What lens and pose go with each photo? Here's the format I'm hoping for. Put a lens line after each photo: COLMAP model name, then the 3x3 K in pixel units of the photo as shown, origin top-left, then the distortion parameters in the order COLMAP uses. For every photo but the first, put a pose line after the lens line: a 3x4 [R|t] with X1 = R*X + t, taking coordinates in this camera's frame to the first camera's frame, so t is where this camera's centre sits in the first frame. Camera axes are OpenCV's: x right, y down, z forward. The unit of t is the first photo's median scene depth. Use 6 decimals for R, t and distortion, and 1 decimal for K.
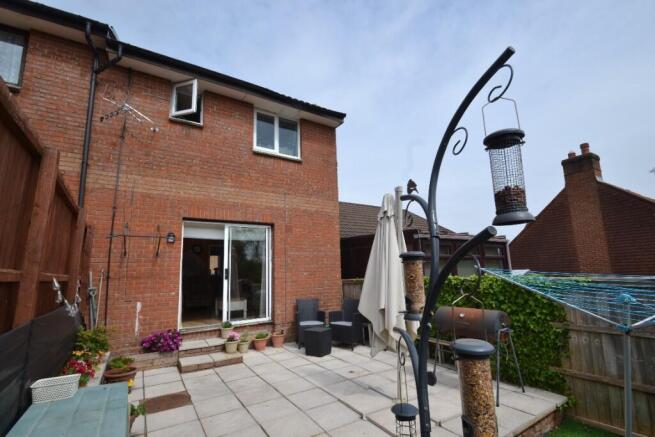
lens RADIAL K [[292.8, 0, 325.4], [0, 292.8, 227.8], [0, 0, 1]] dist [0.016025, -0.018548]
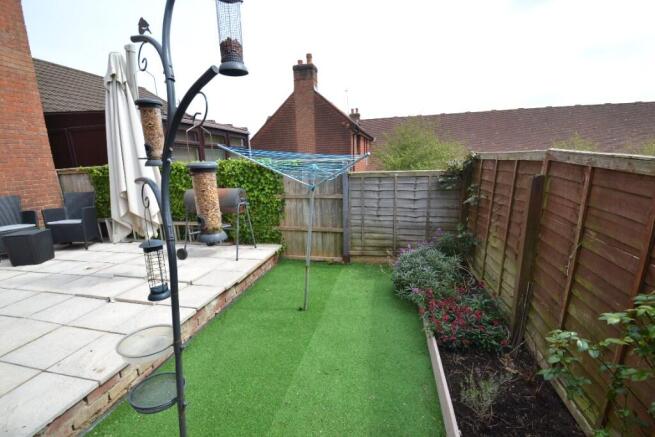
lens RADIAL K [[292.8, 0, 325.4], [0, 292.8, 227.8], [0, 0, 1]] dist [0.016025, -0.018548]
pose [[0.700571, -0.150319, 0.697570, -0.013490], [-0.099775, 0.947323, 0.304342, 0.037753], [-0.706573, -0.282813, 0.648669, -0.057007]]
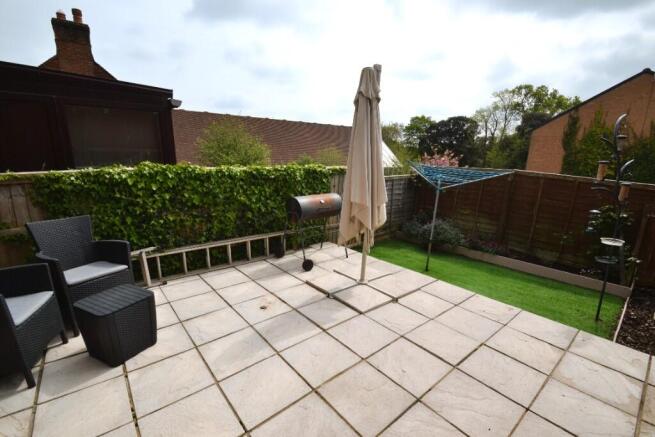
lens RADIAL K [[292.8, 0, 325.4], [0, 292.8, 227.8], [0, 0, 1]] dist [0.016025, -0.018548]
pose [[-0.125359, -0.221560, 0.967055, -0.679563], [-0.167099, 0.965535, 0.199551, 0.163887], [-0.977938, -0.136578, -0.158060, 1.179841]]
